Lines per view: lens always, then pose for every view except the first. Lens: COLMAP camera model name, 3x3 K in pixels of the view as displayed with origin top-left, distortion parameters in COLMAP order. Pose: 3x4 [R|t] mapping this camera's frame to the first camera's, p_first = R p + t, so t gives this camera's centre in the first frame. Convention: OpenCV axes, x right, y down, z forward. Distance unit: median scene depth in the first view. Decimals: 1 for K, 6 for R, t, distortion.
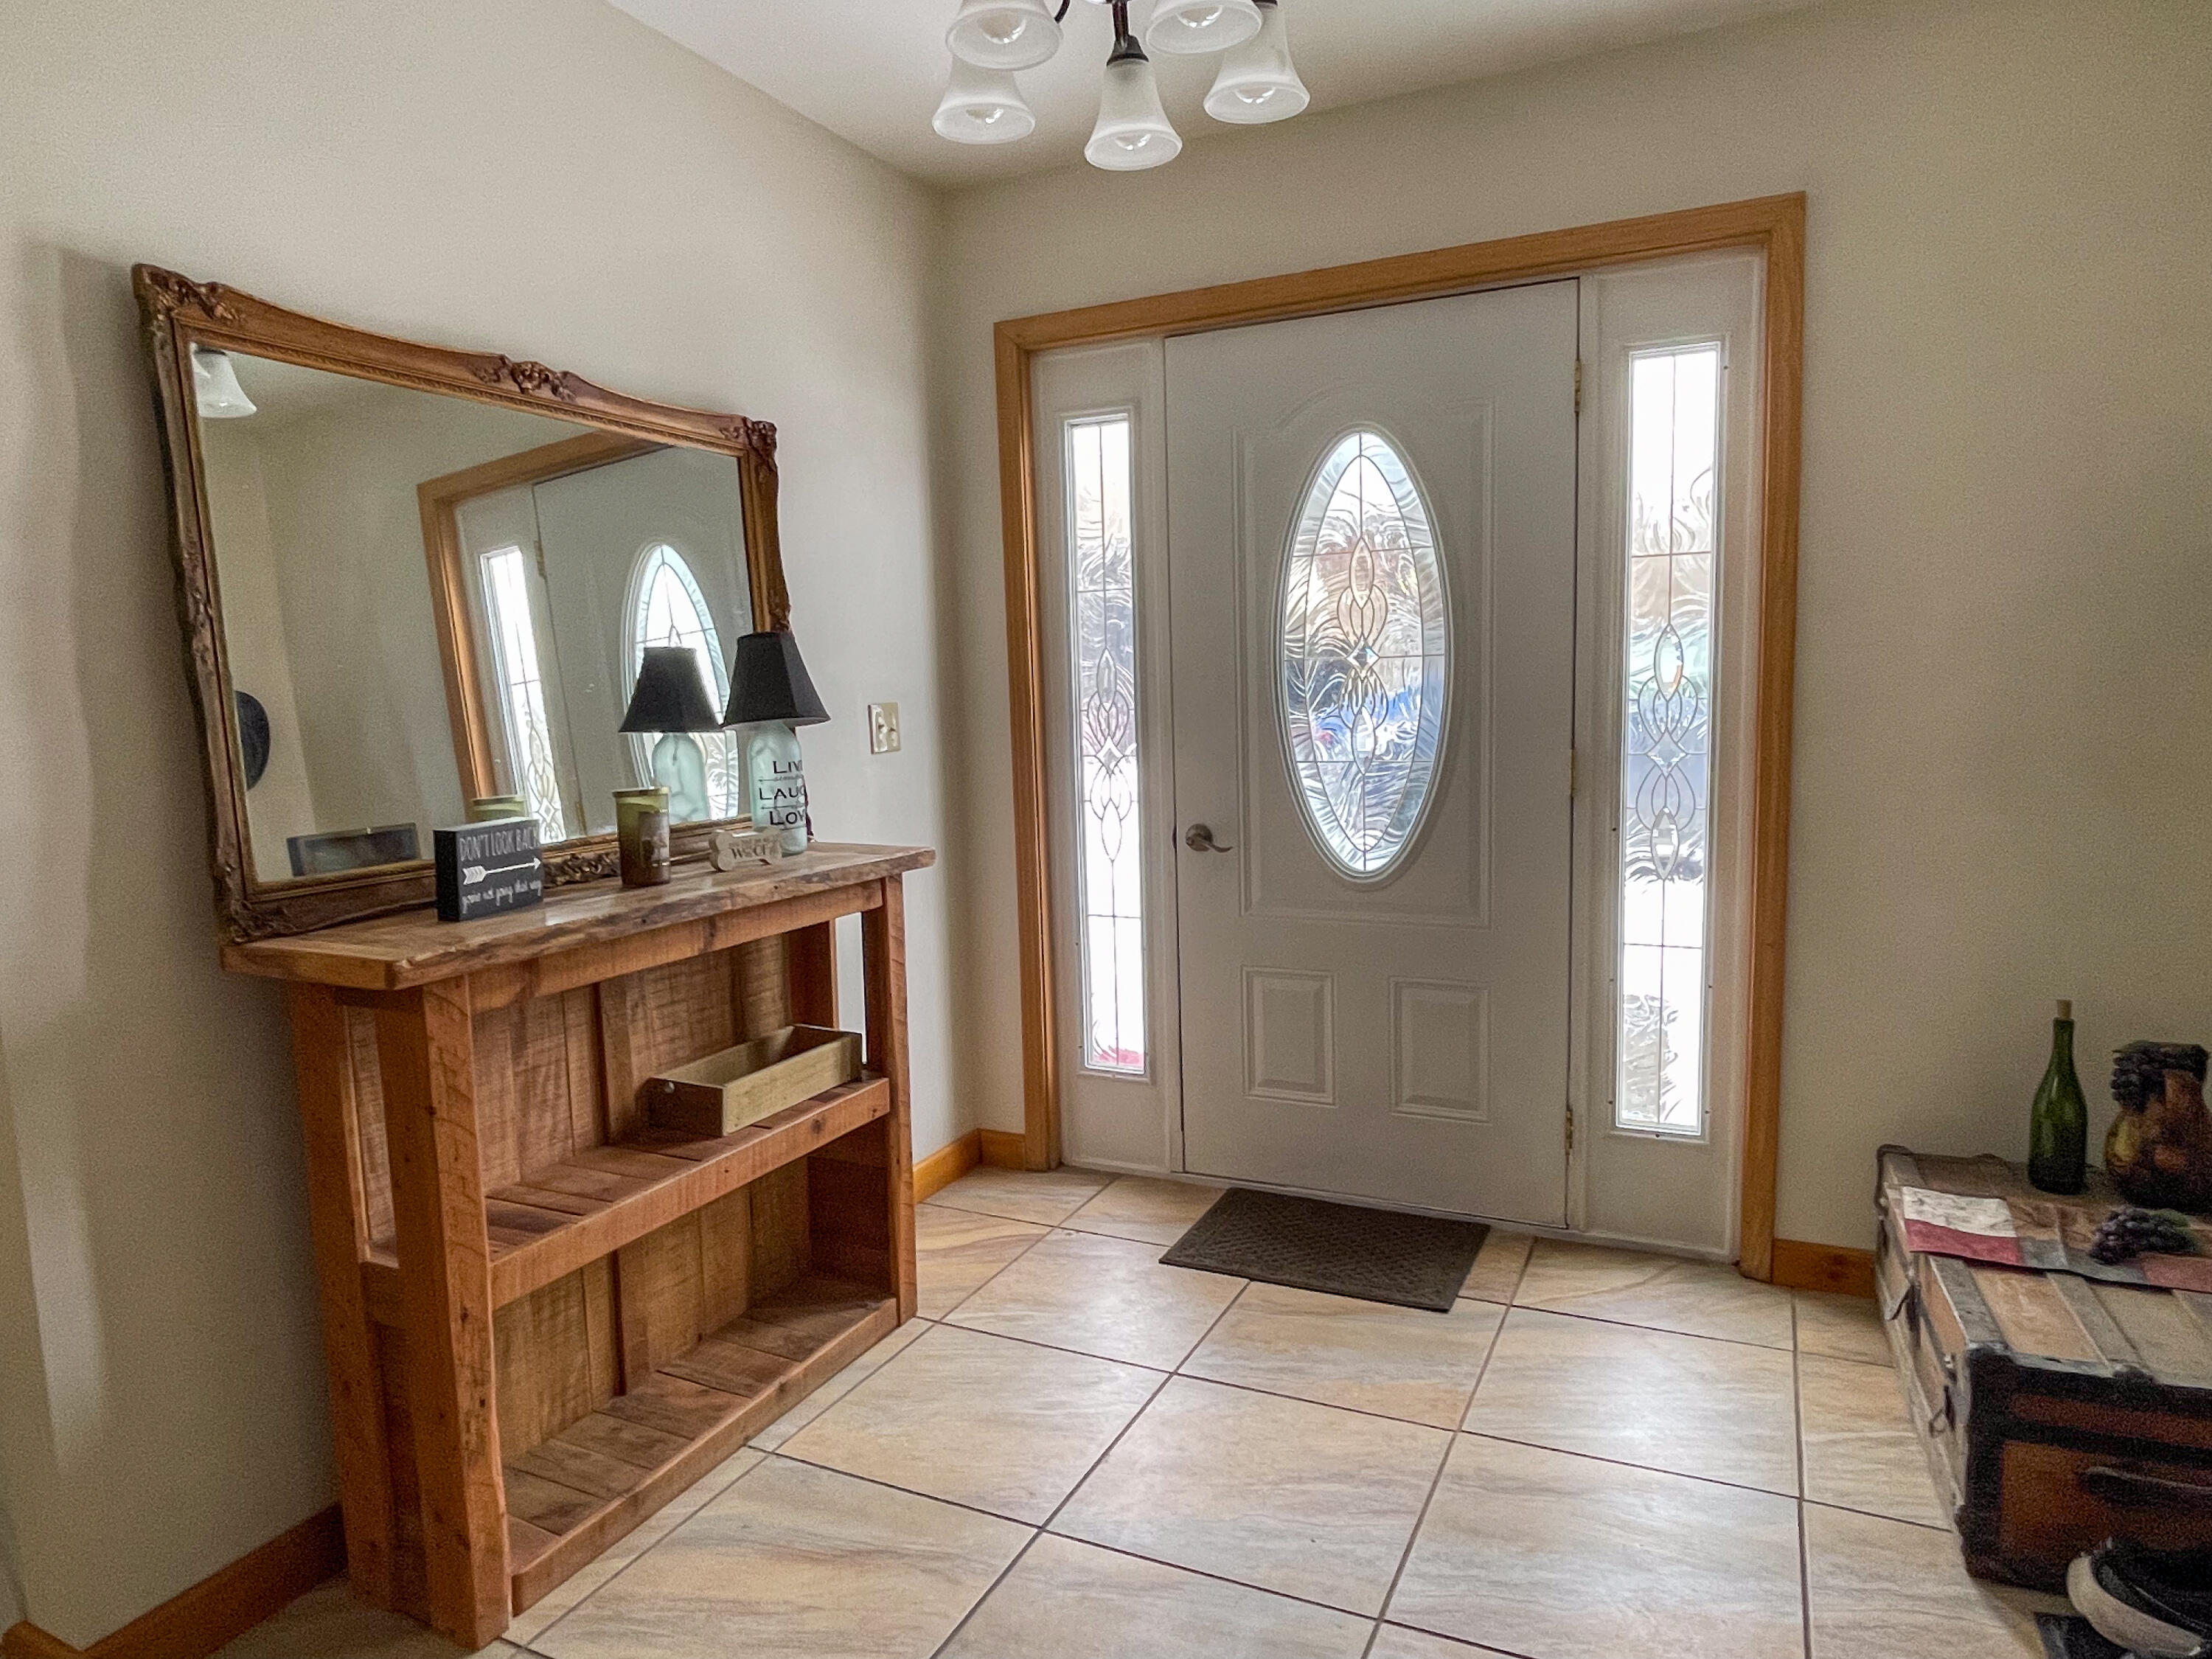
lens RADIAL K [[1377.4, 0, 1106.0], [0, 1377.4, 829.5], [0, 0, 1]] dist [-0.002944, -0.003324]
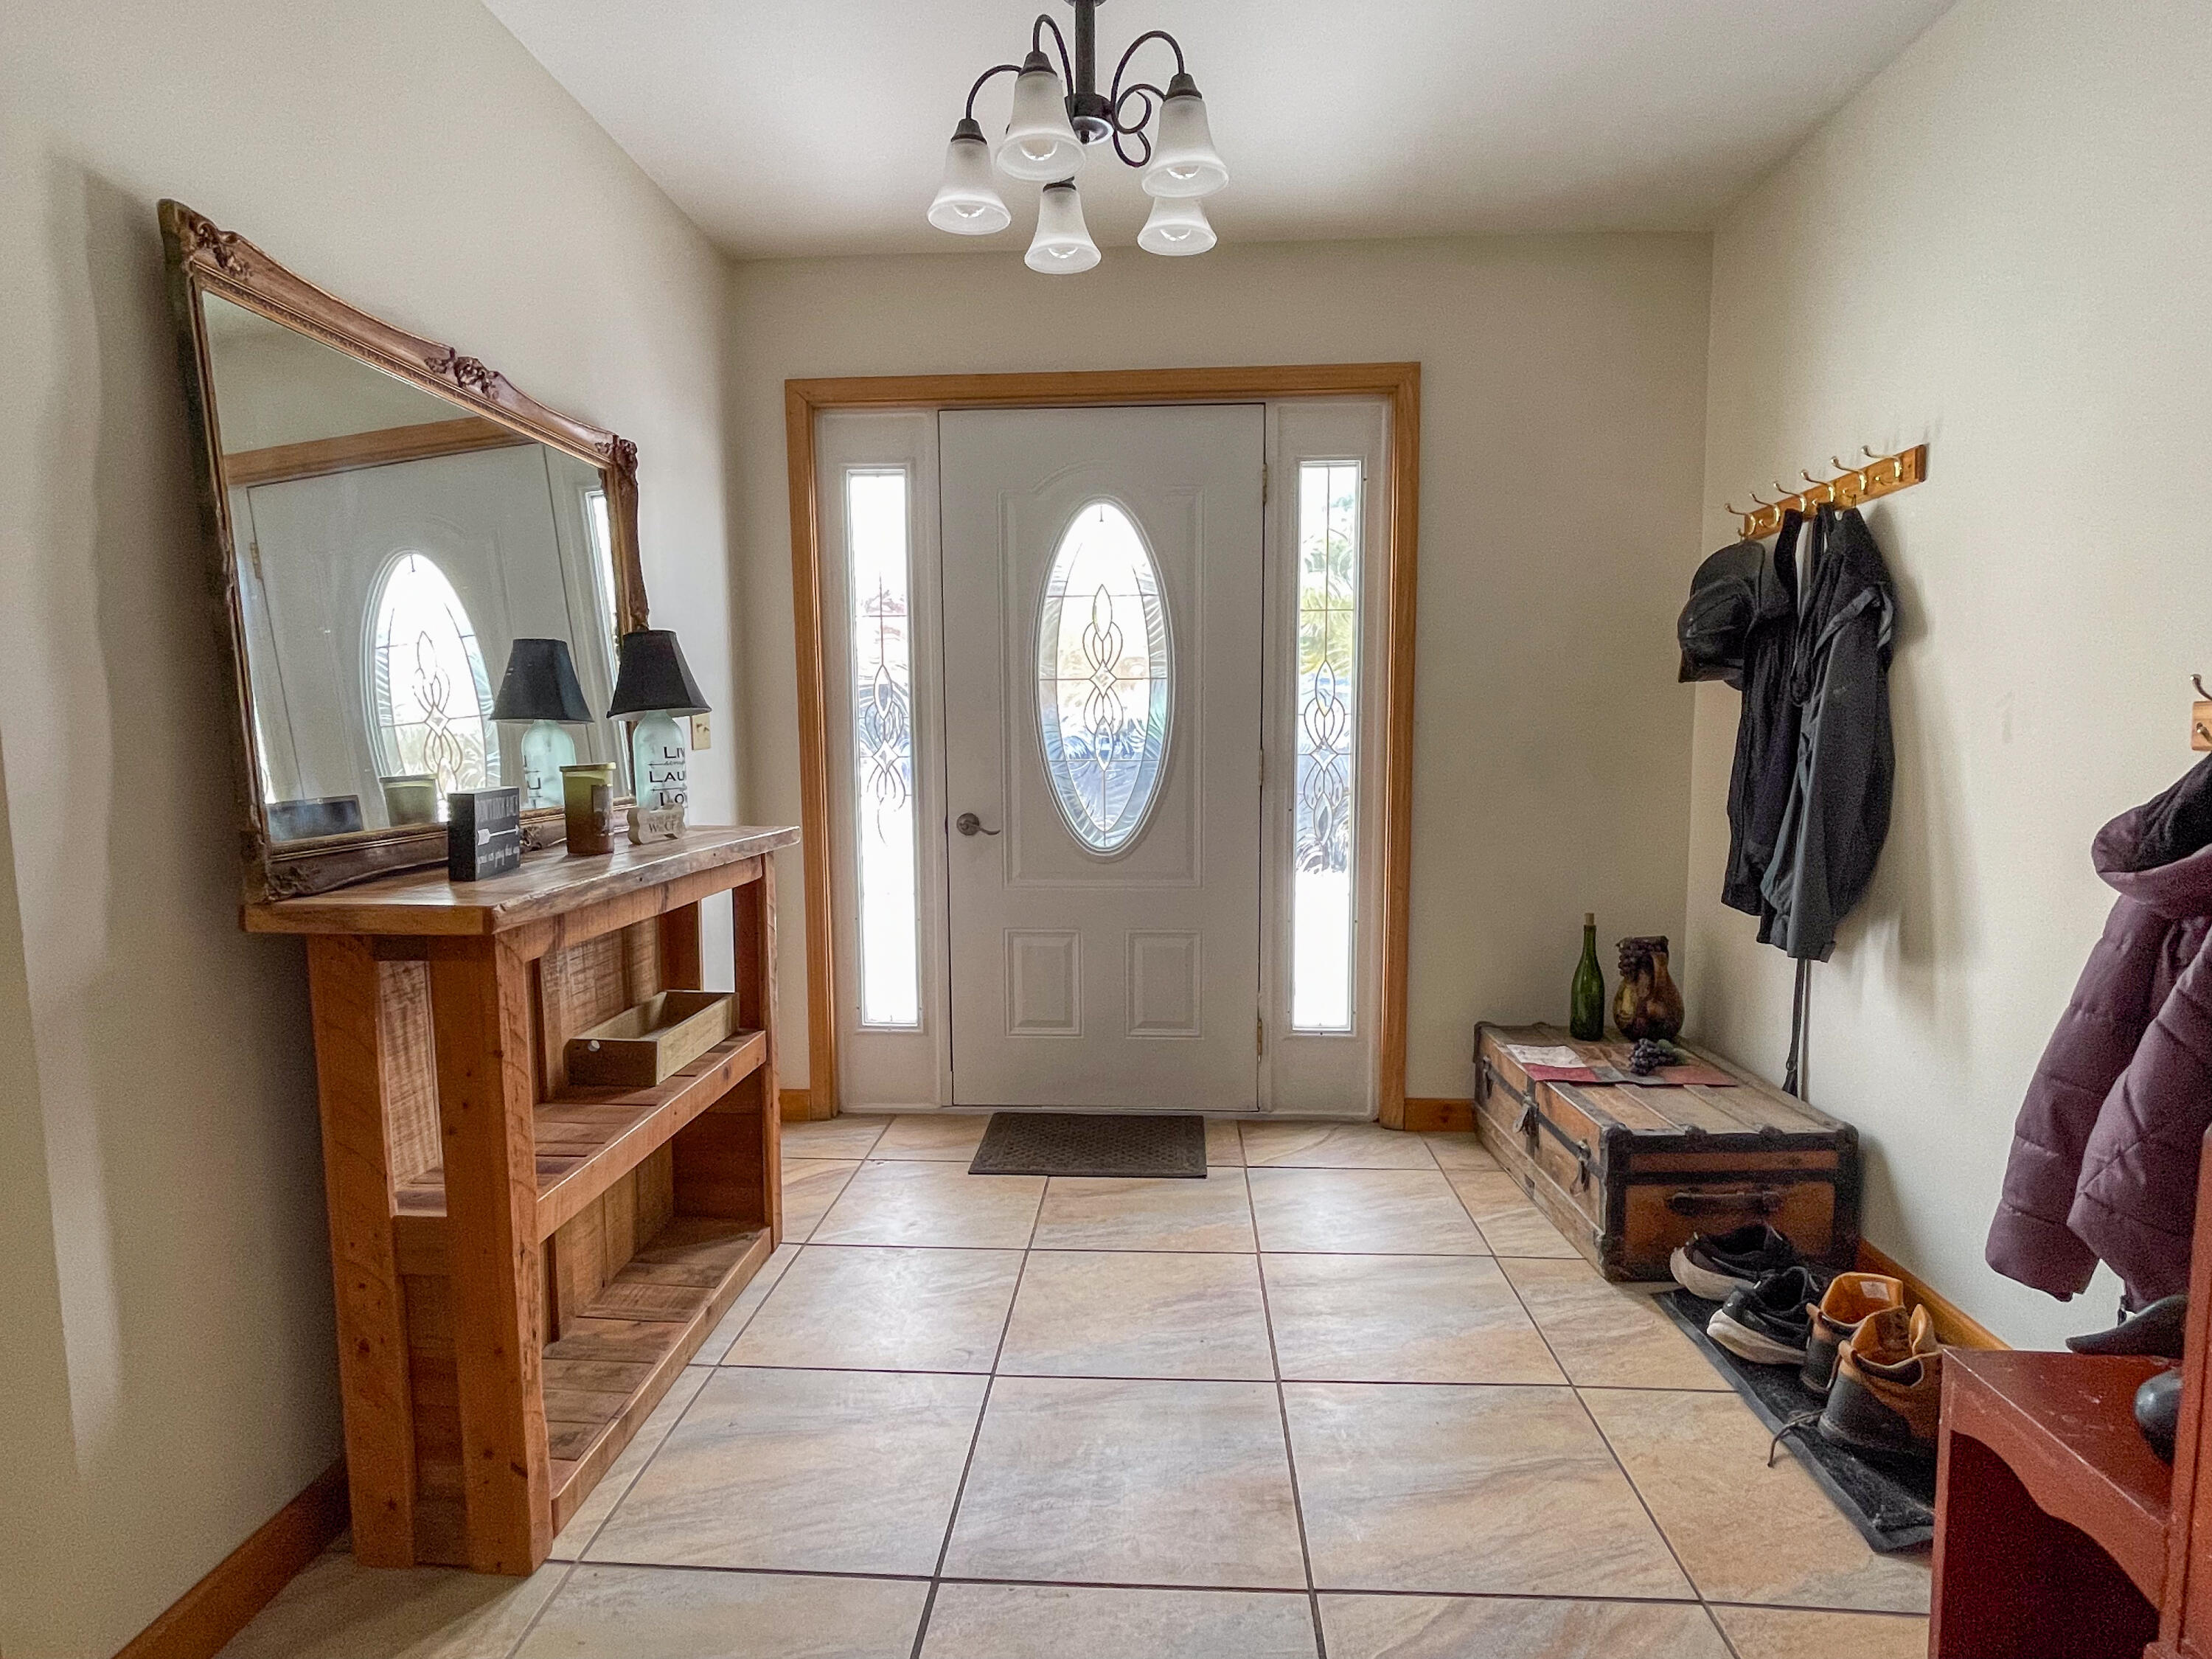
lens RADIAL K [[1179.0, 0, 1106.0], [0, 1179.0, 829.5], [0, 0, 1]] dist [-0.000233, -0.003157]
pose [[0.924581, -0.013639, 0.380741, -0.290565], [0.022292, 0.999584, -0.018327, 0.043515], [-0.380333, 0.025432, 0.924500, -0.005421]]
